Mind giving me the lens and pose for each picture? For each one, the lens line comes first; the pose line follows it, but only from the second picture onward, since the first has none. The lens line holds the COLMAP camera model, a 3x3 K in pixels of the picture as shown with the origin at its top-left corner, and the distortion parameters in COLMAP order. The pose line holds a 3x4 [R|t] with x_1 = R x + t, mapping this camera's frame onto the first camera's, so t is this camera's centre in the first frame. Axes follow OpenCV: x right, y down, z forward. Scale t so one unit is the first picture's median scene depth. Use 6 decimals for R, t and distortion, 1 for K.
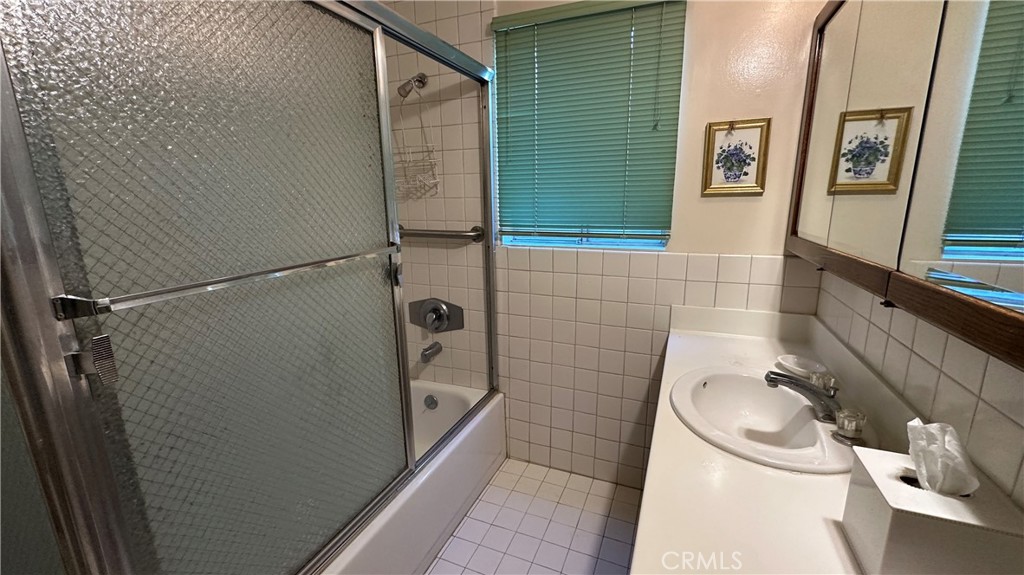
lens RADIAL K [[407.3, 0, 512.1], [0, 407.3, 288.2], [0, 0, 1]] dist [-0.004501, 0.000571]
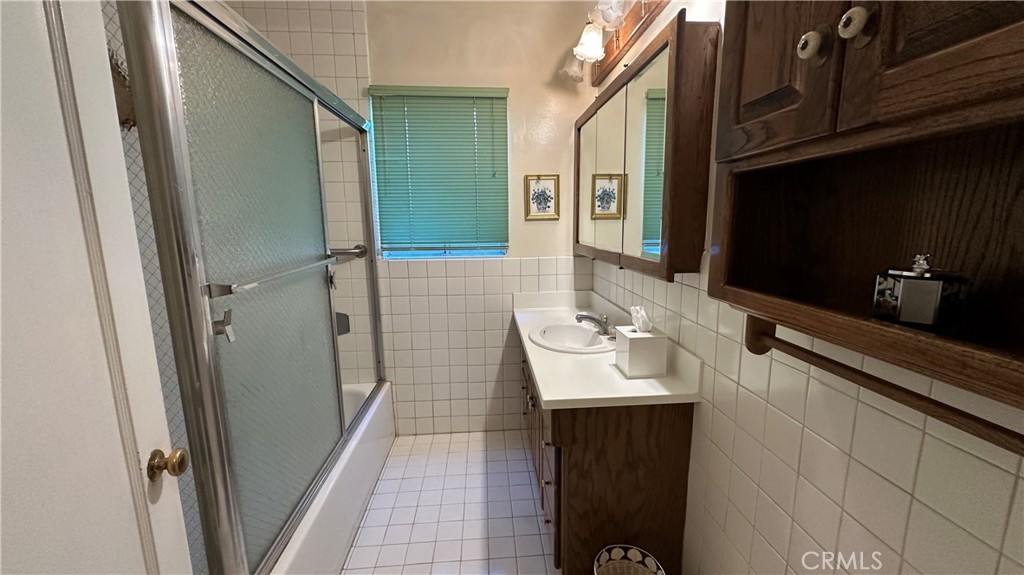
lens RADIAL K [[407.3, 0, 512.1], [0, 407.3, 288.2], [0, 0, 1]] dist [-0.004501, 0.000571]
pose [[0.889267, -0.073787, 0.451397, -0.311698], [0.098772, 0.994595, -0.032006, 0.078722], [-0.446596, 0.073047, 0.891749, -0.358590]]
